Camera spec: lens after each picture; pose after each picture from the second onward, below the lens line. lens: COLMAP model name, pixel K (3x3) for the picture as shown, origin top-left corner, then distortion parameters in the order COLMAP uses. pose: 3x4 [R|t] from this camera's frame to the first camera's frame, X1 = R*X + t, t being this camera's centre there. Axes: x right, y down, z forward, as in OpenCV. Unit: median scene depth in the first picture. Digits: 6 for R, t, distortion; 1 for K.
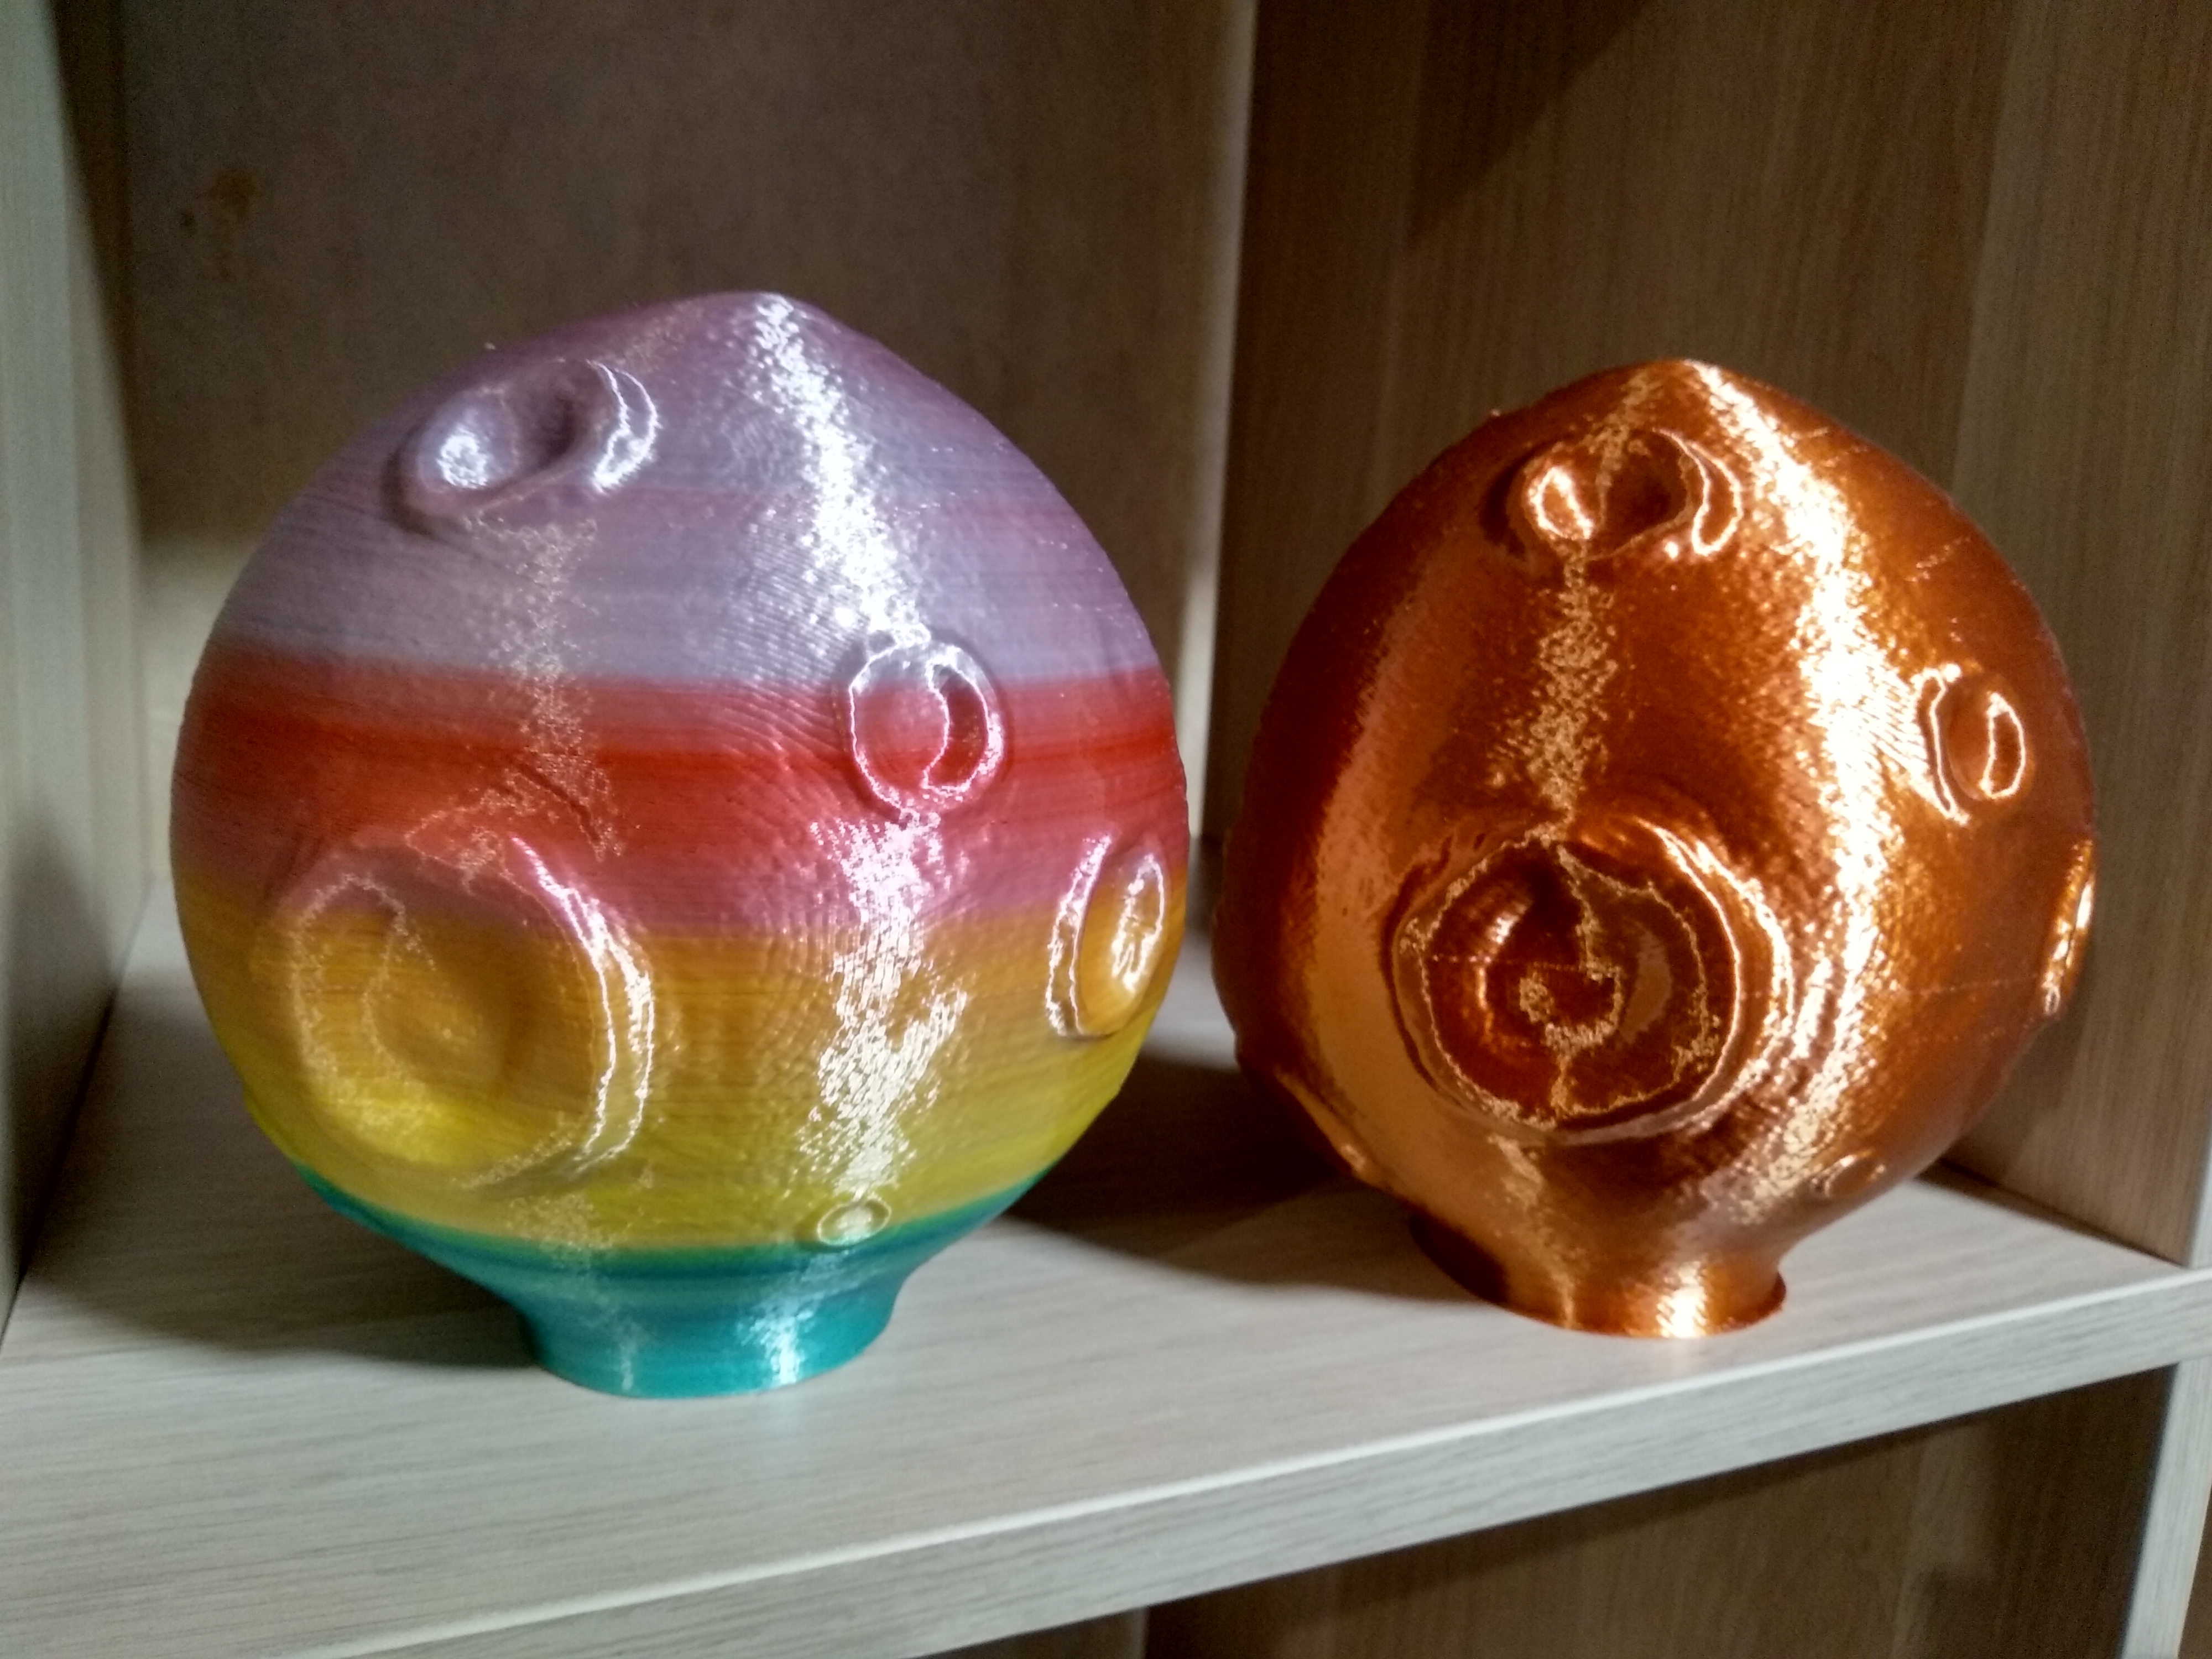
lens RADIAL K [[1764.4, 0, 1082.0], [0, 1764.4, 840.9], [0, 0, 1]] dist [-0.065863, 0.054923]
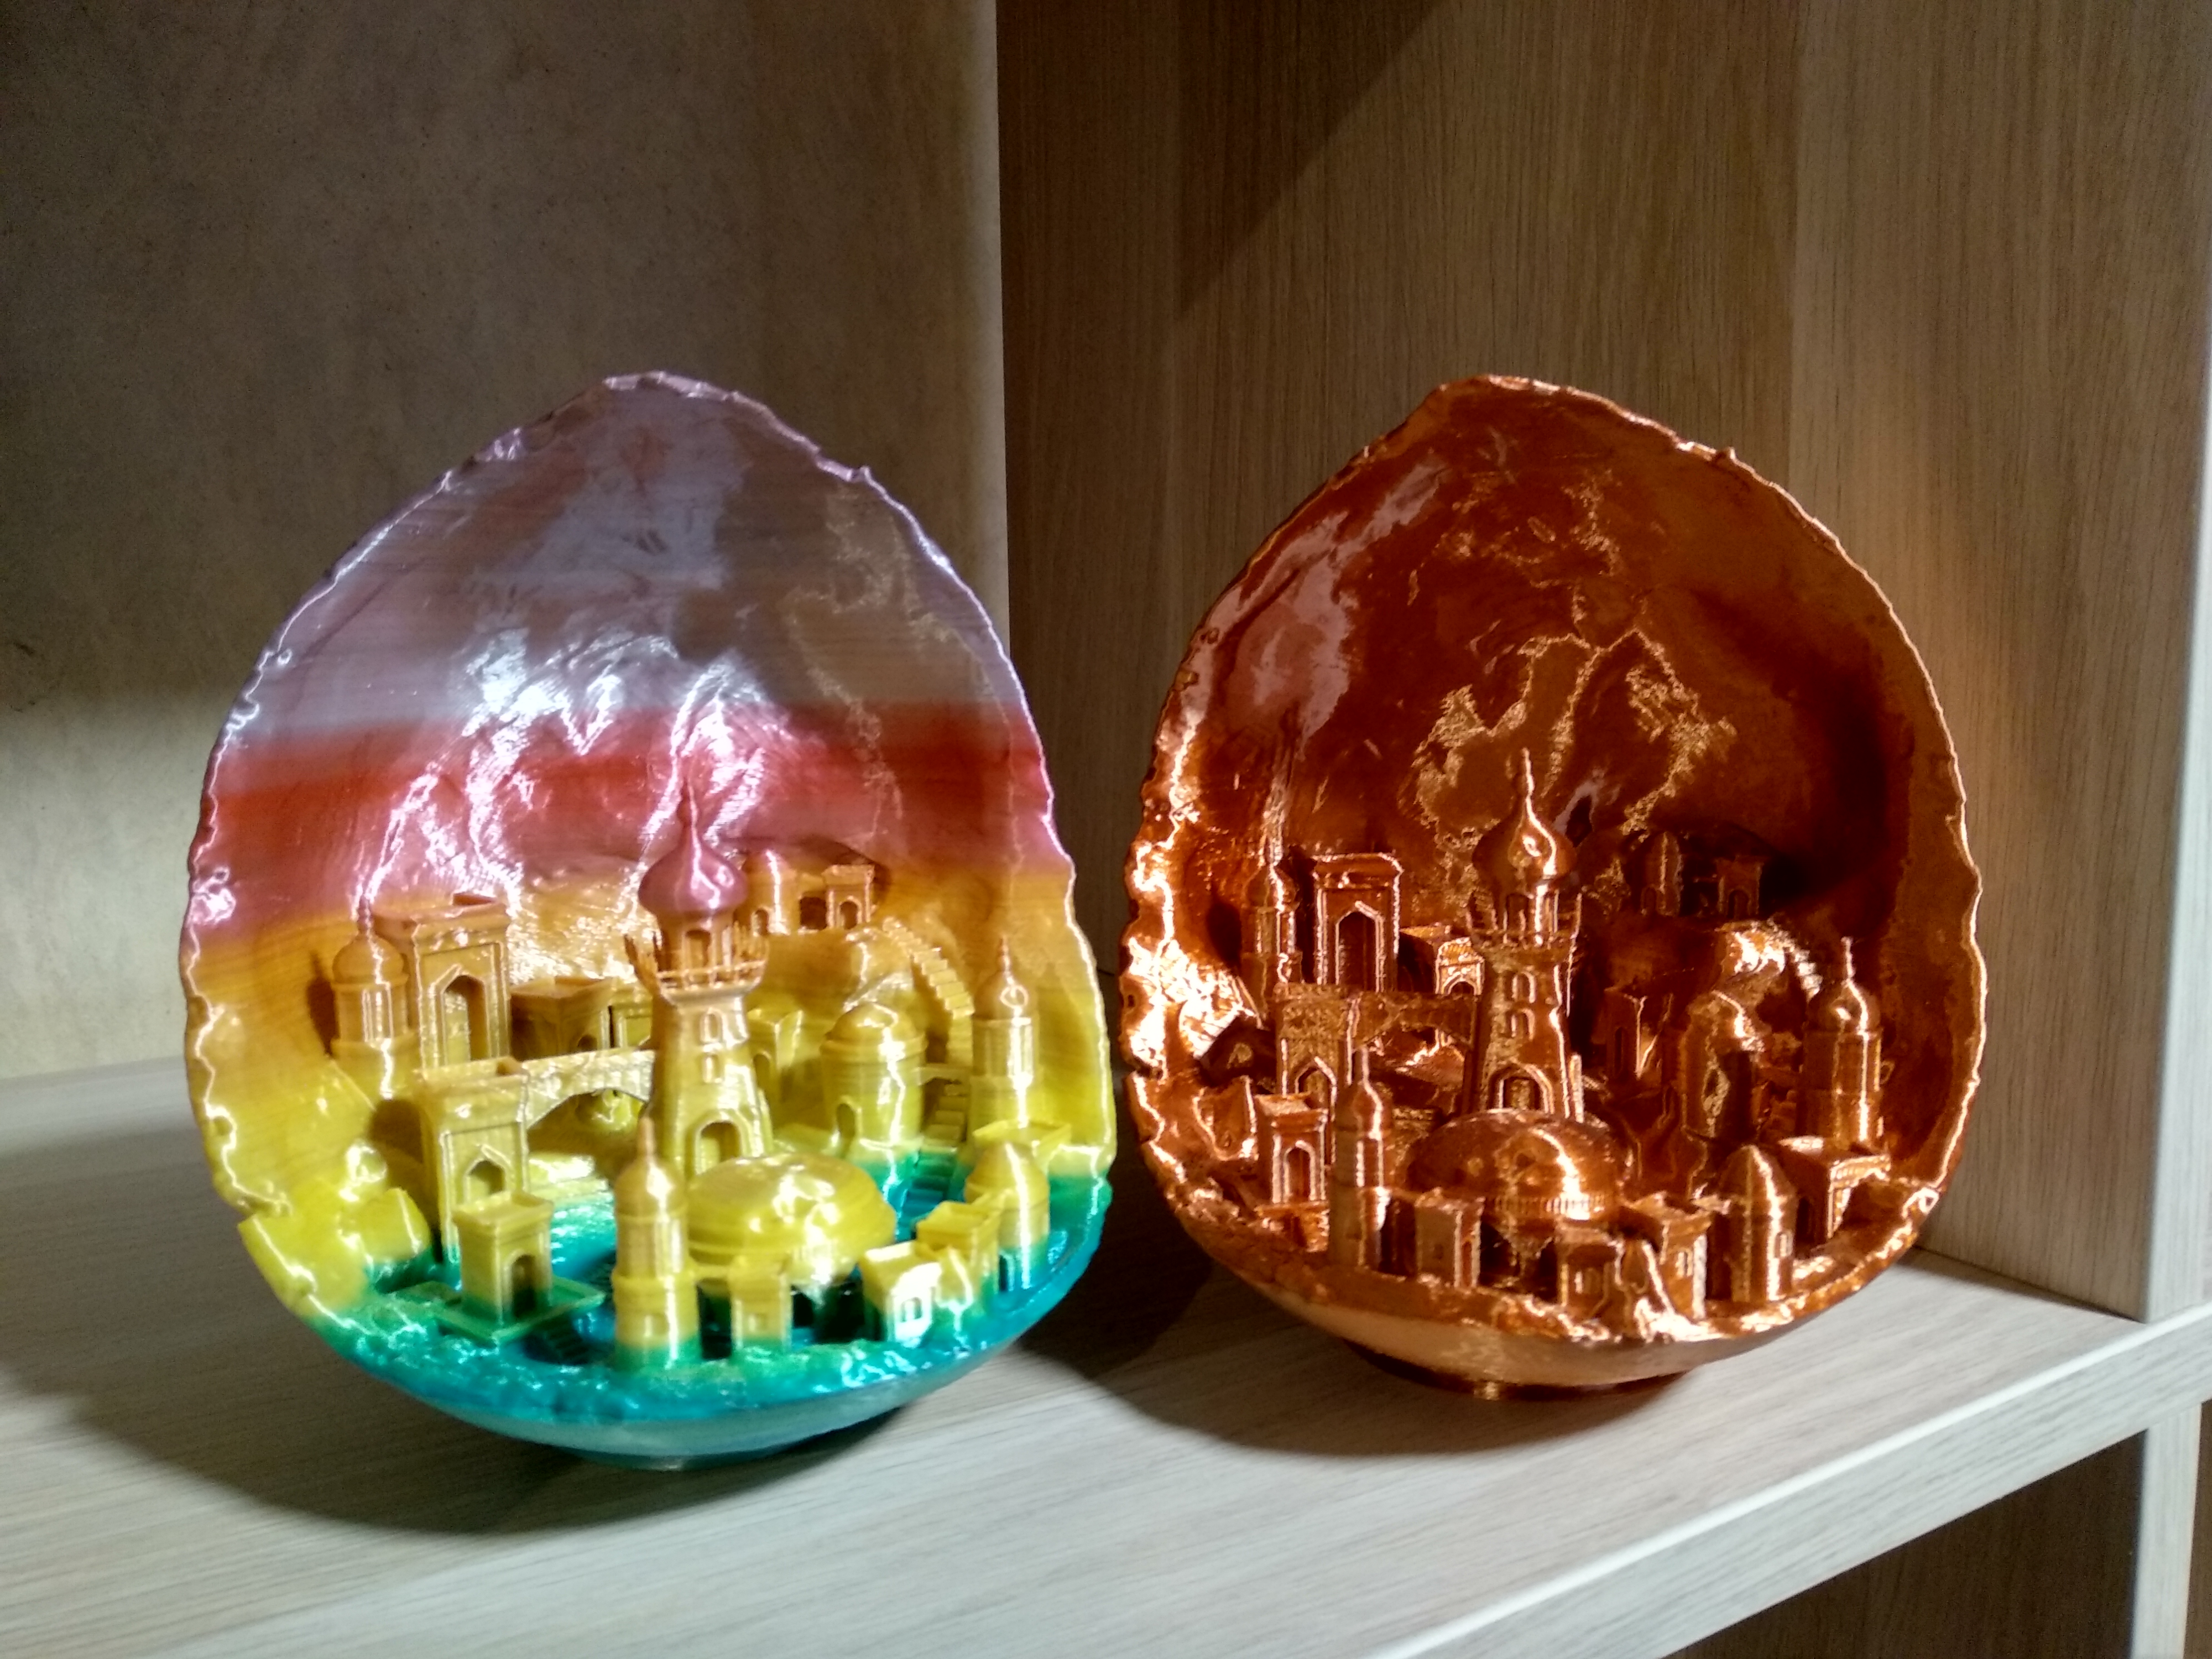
lens RADIAL K [[1764.4, 0, 1082.0], [0, 1764.4, 840.9], [0, 0, 1]] dist [-0.065863, 0.054923]
pose [[0.989747, -0.084646, 0.115045, -0.001535], [0.091742, 0.994101, -0.057846, -0.004857], [-0.109470, 0.067808, 0.991675, 0.125783]]
